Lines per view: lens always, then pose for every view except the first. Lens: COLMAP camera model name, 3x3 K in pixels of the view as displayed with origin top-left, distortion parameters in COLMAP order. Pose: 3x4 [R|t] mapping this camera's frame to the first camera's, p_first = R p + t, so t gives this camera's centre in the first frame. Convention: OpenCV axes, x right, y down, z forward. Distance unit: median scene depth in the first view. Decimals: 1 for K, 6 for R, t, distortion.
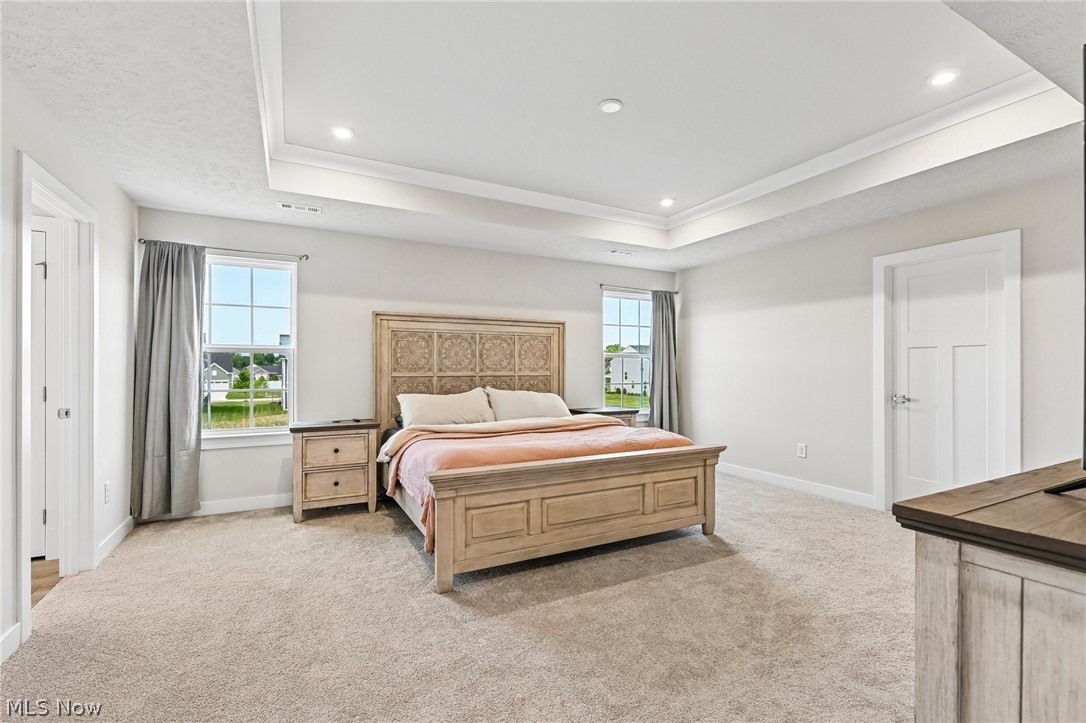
lens RADIAL K [[481.9, 0, 540.0], [0, 481.9, 366.0], [0, 0, 1]] dist [0.001266, -0.002502]
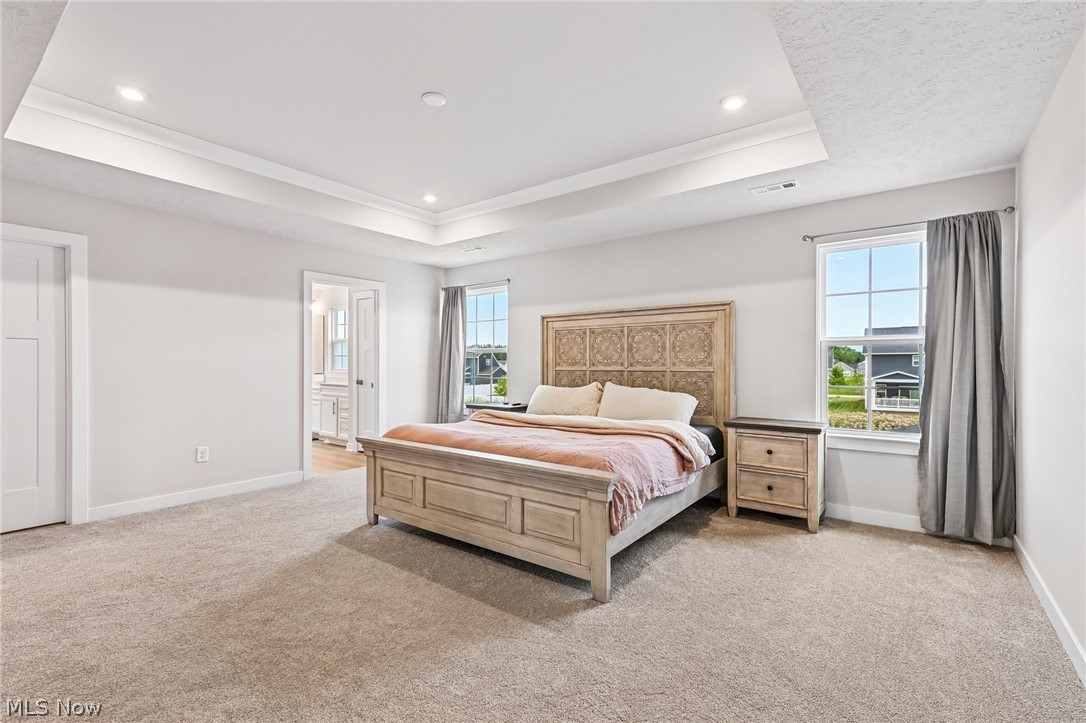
lens RADIAL K [[481.9, 0, 540.1], [0, 481.9, 362.6], [0, 0, 1]] dist [0.001266, -0.002502]
pose [[0.429232, -0.003471, -0.903187, 0.676033], [0.005156, 0.999986, -0.001393, 0.004694], [0.903179, -0.004059, 0.429244, 0.449347]]
